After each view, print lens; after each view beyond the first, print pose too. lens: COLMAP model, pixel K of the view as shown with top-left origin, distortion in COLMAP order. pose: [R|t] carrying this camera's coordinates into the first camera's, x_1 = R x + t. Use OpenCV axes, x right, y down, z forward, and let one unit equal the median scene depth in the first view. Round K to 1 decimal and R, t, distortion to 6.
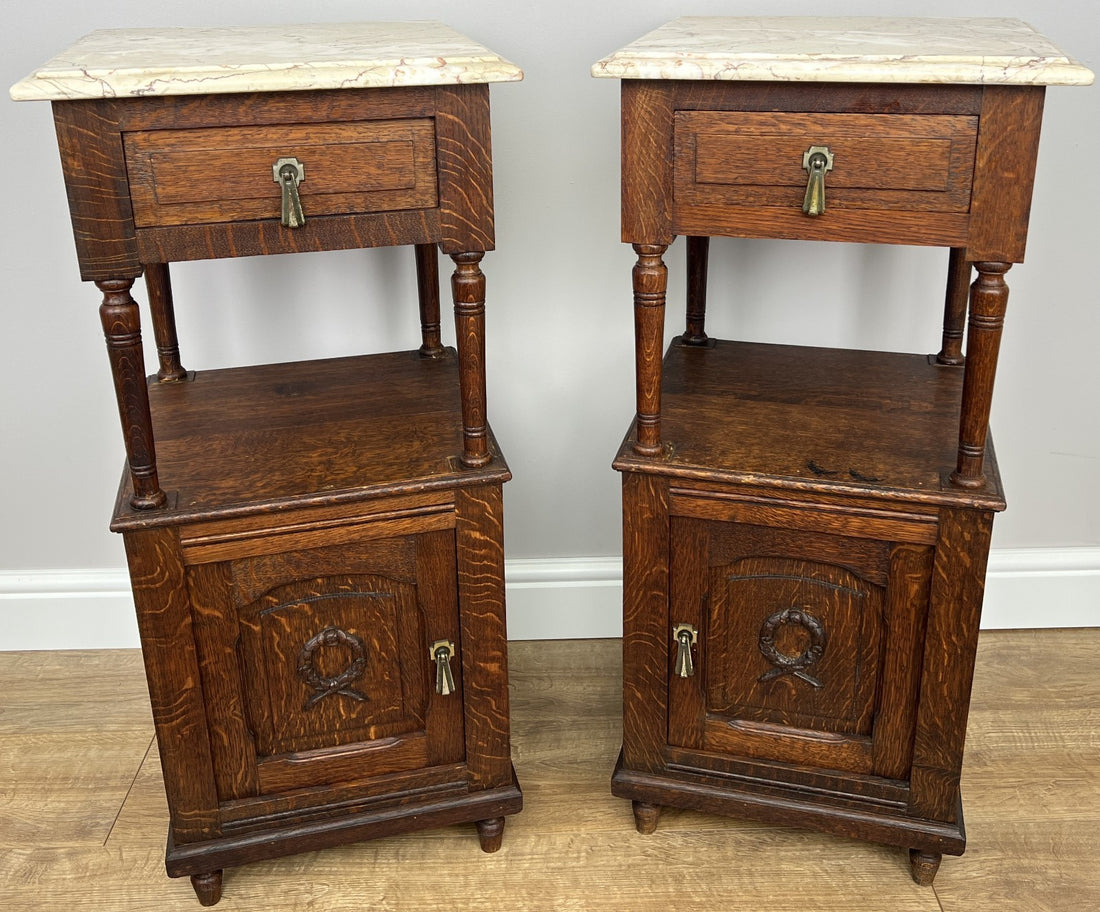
lens RADIAL K [[1164.4, 0, 550.0], [0, 1164.4, 456.0], [0, 0, 1]] dist [0.031568, -0.006835]
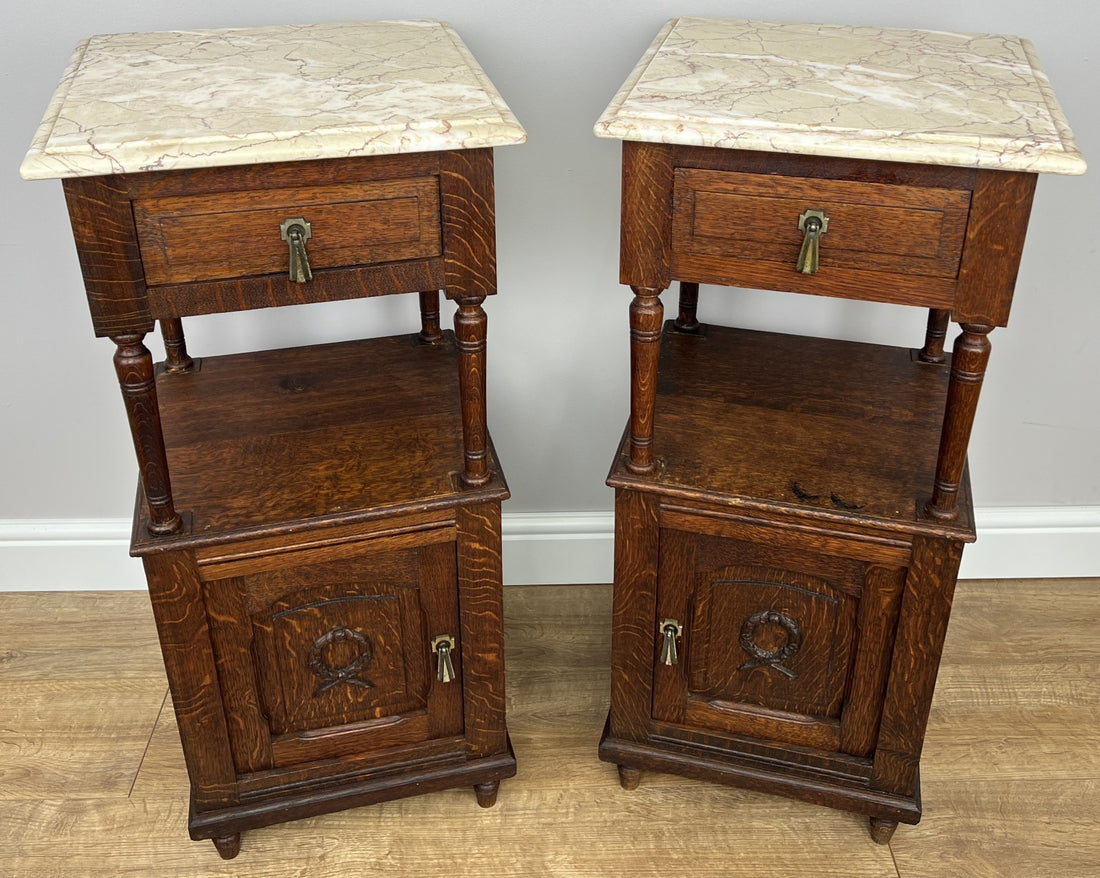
lens RADIAL K [[1137.6, 0, 551.3], [0, 1137.6, 440.2], [0, 0, 1]] dist [0.030456, 0.002663]
pose [[0.999840, 0.010052, 0.014806, -0.010947], [-0.011906, 0.991316, 0.130958, -0.156331], [-0.013362, -0.131113, 0.991277, -0.010742]]
